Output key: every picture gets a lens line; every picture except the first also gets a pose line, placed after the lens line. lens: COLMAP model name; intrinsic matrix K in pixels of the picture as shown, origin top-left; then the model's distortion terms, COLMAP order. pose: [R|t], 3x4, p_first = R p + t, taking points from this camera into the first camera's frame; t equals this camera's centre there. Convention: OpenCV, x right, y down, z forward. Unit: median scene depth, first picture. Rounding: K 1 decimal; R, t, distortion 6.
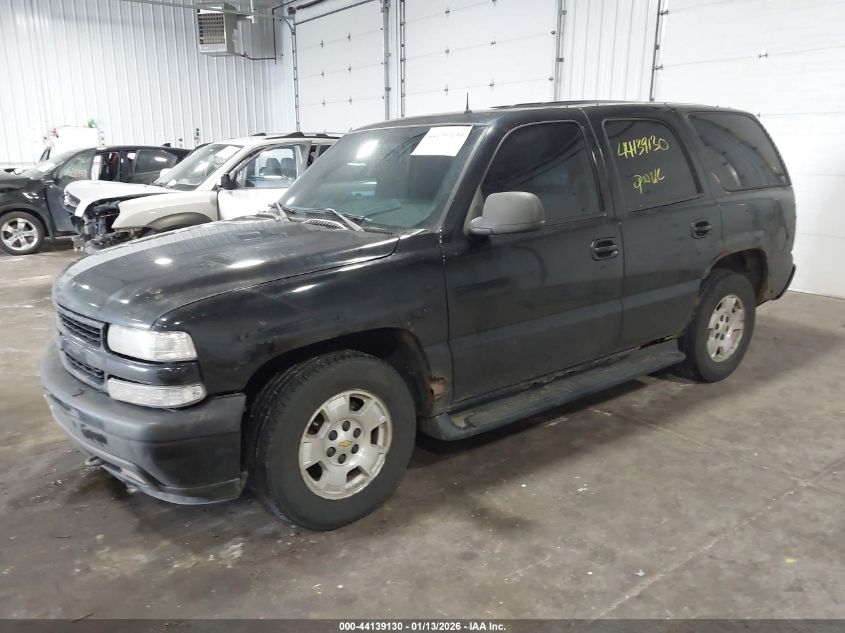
lens RADIAL K [[655.0, 0, 411.2], [0, 655.0, 314.8], [0, 0, 1]] dist [-0.007160, -0.001004]
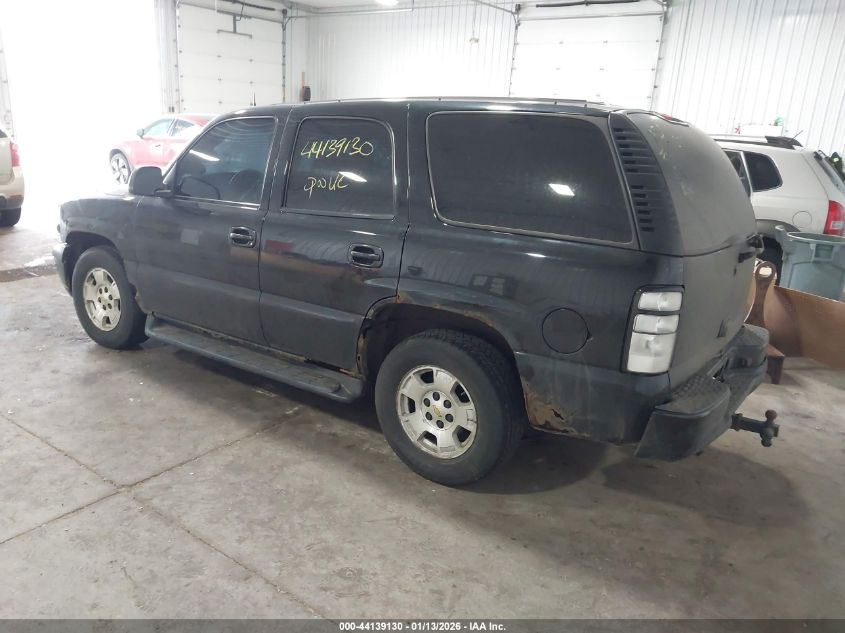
lens RADIAL K [[655.0, 0, 411.2], [0, 655.0, 314.8], [0, 0, 1]] dist [-0.007160, -0.001004]
pose [[0.310423, 0.285613, -0.906677, 1.256564], [-0.282069, 0.938514, 0.199069, -0.247084], [0.907786, 0.193950, 0.371899, 0.788407]]
